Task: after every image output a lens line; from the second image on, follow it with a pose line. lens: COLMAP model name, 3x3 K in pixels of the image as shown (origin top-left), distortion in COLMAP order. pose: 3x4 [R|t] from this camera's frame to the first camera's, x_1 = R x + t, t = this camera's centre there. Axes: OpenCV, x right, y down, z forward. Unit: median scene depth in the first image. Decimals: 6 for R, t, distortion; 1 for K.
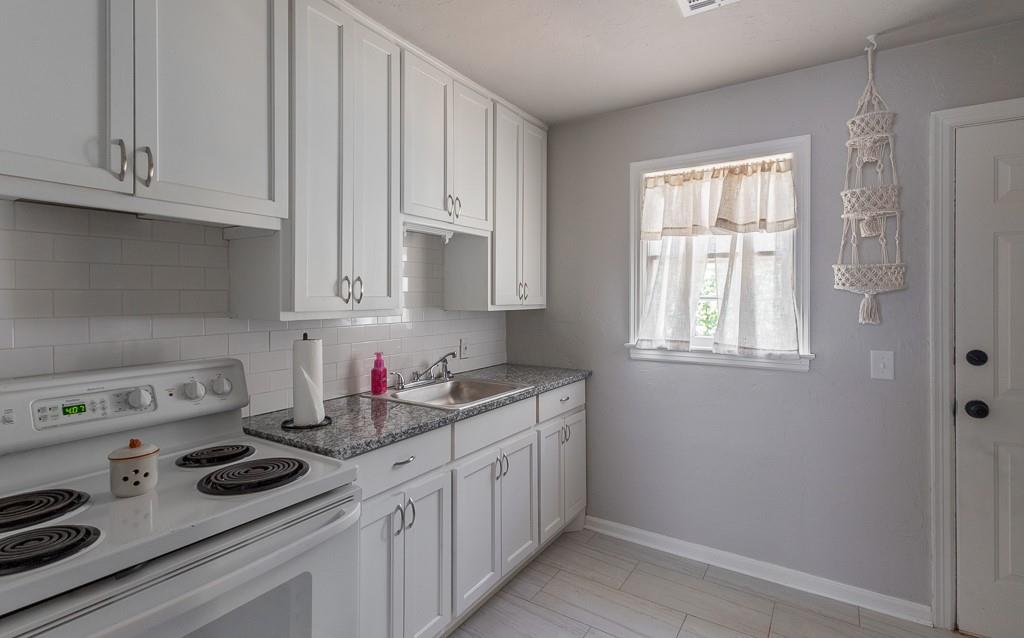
lens RADIAL K [[485.3, 0, 516.4], [0, 485.3, 296.5], [0, 0, 1]] dist [0.016066, -0.006693]
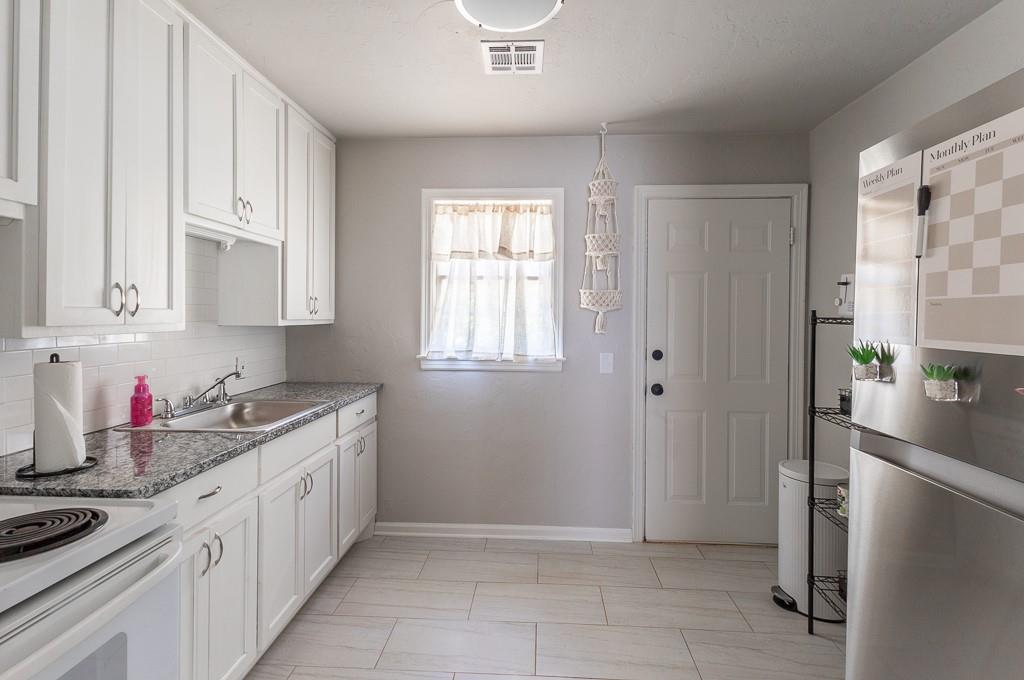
lens RADIAL K [[467.8, 0, 523.8], [0, 467.8, 318.1], [0, 0, 1]] dist [0.001141, -0.000087]
pose [[0.863930, 0.003569, 0.503600, -0.119269], [-0.008974, 0.999925, 0.008308, 0.003538], [-0.503533, -0.011697, 0.863897, -0.021591]]
